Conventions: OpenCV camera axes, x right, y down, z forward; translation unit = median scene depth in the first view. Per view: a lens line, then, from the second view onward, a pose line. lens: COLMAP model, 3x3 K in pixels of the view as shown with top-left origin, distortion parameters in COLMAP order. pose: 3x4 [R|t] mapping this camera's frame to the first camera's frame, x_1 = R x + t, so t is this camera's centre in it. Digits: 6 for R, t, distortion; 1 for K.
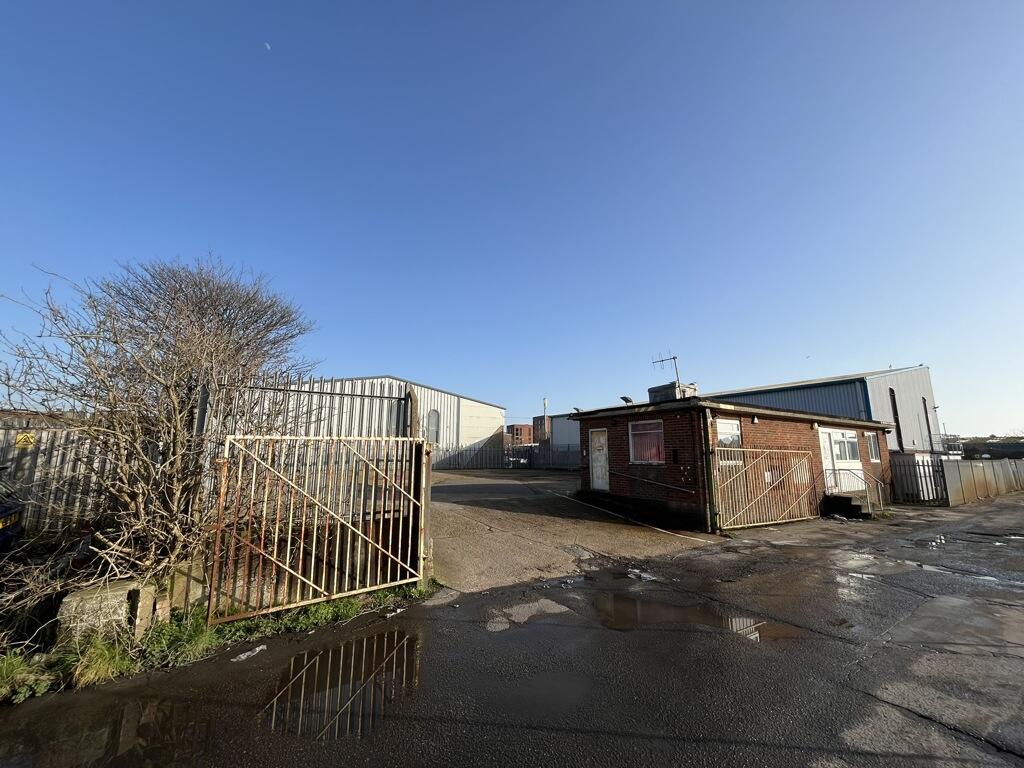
lens RADIAL K [[412.5, 0, 509.8], [0, 412.5, 381.9], [0, 0, 1]] dist [-0.001320, -0.000244]
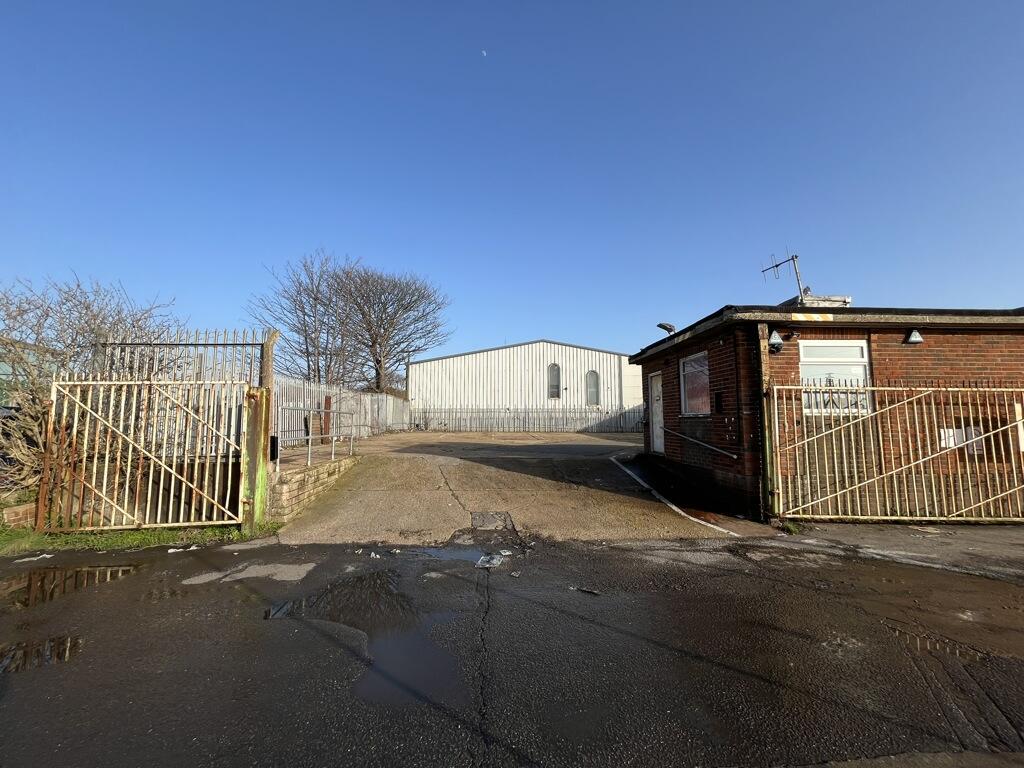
lens RADIAL K [[412.5, 0, 509.7], [0, 412.5, 382.0], [0, 0, 1]] dist [-0.001320, -0.000244]
pose [[0.859569, -0.053296, -0.508233, 0.417835], [0.093656, 0.994131, 0.054149, 0.074158], [0.502365, -0.094144, 0.859515, 0.249691]]
